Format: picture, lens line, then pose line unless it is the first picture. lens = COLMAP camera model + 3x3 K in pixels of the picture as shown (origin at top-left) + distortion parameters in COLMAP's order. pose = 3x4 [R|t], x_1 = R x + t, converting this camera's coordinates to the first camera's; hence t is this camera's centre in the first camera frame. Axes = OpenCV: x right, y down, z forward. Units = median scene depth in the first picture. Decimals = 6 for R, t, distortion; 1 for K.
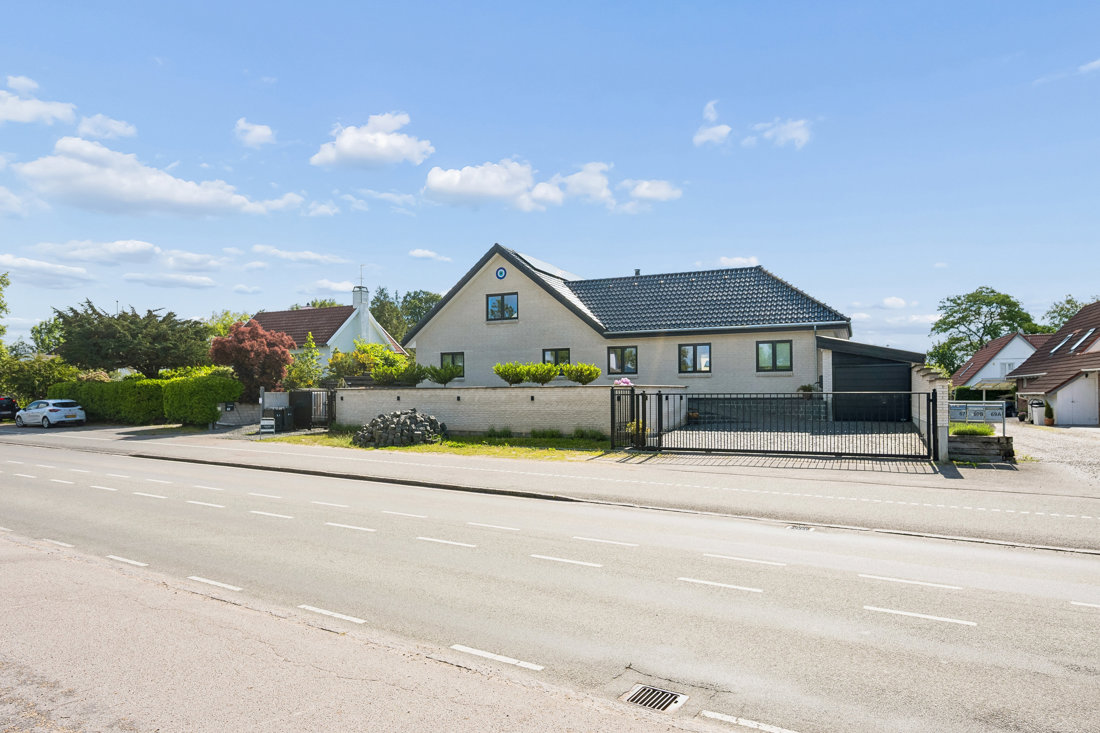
lens RADIAL K [[685.8, 0, 548.5], [0, 685.8, 361.7], [0, 0, 1]] dist [-0.003583, -0.000574]
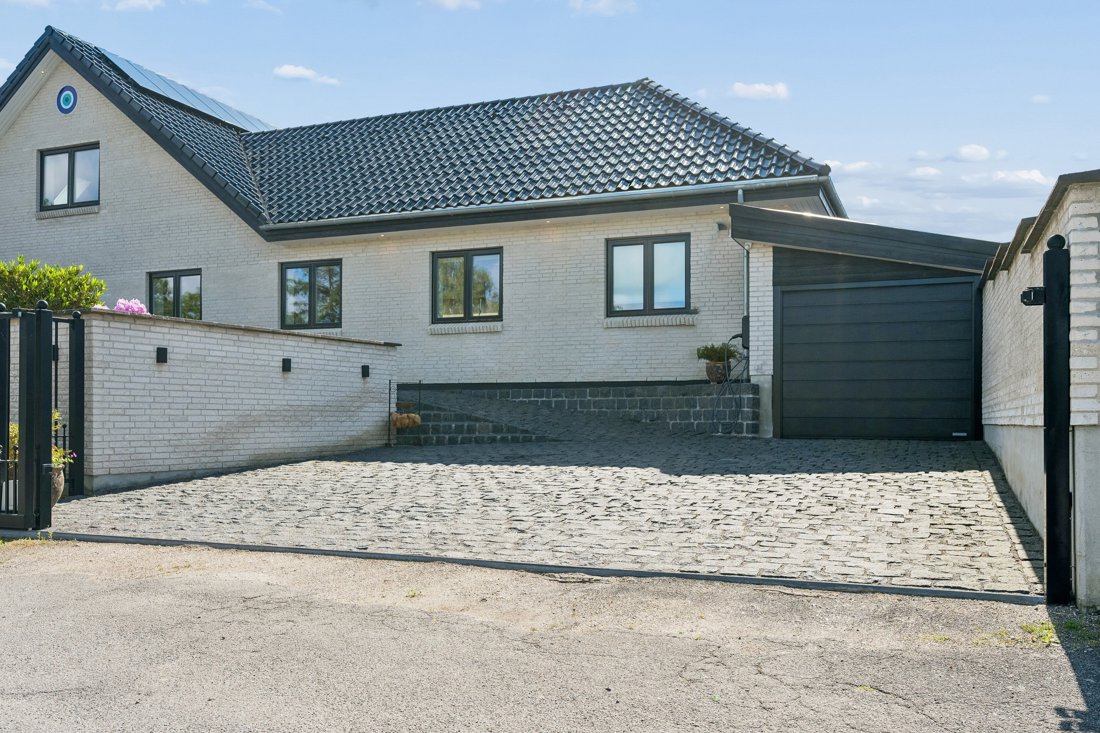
lens RADIAL K [[956.3, 0, 549.5], [0, 956.3, 371.6], [0, 0, 1]] dist [0.002607, -0.000788]
pose [[0.998823, 0.009167, 0.047636, 0.246409], [-0.009205, 0.999957, 0.000563, 0.046823], [-0.047629, -0.001000, 0.998865, 0.451666]]
